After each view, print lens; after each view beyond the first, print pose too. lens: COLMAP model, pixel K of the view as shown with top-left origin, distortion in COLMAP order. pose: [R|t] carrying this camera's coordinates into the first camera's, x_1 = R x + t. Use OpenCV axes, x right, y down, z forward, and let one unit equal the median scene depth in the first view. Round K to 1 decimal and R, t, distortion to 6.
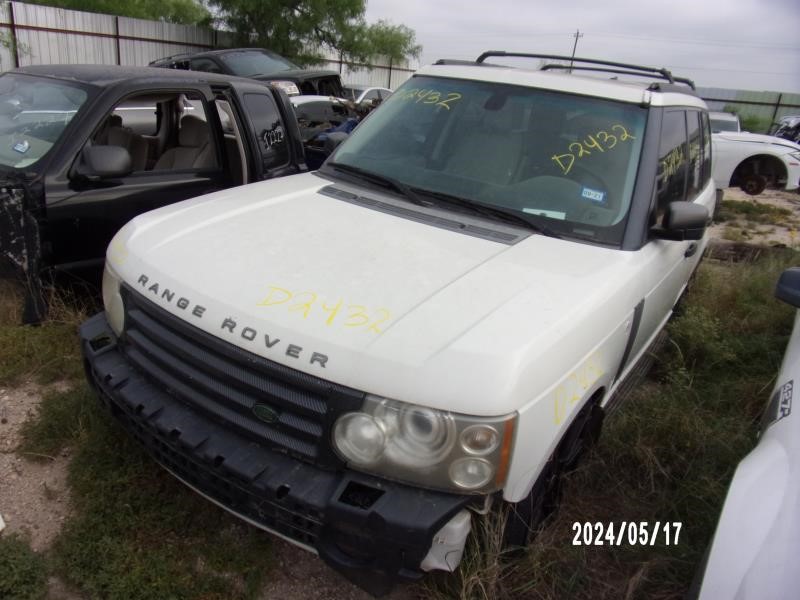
lens RADIAL K [[593.9, 0, 400.0], [0, 593.9, 300.0], [0, 0, 1]] dist [-0.004278, -0.003054]
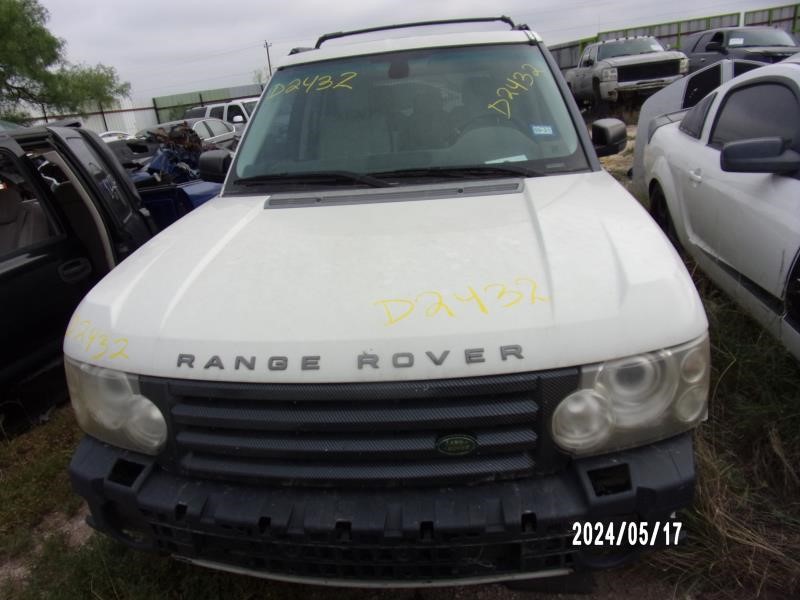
lens RADIAL K [[589.5, 0, 387.4], [0, 589.5, 299.3], [0, 0, 1]] dist [-0.032899, -0.000726]
pose [[0.870694, -0.332942, 0.361997, -0.476089], [0.341776, 0.938867, 0.041455, -0.052204], [-0.353670, 0.087627, 0.931257, 0.252730]]
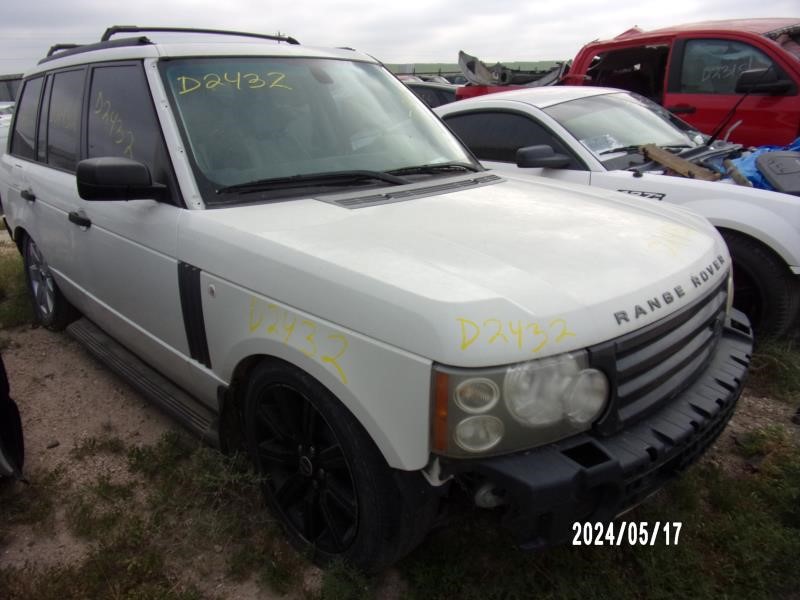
lens RADIAL K [[589.5, 0, 387.4], [0, 589.5, 299.3], [0, 0, 1]] dist [-0.032899, -0.000726]
pose [[0.192396, -0.428113, 0.883008, -1.217716], [0.395128, 0.857449, 0.329628, -0.449606], [-0.898253, 0.285482, 0.334129, 1.064139]]
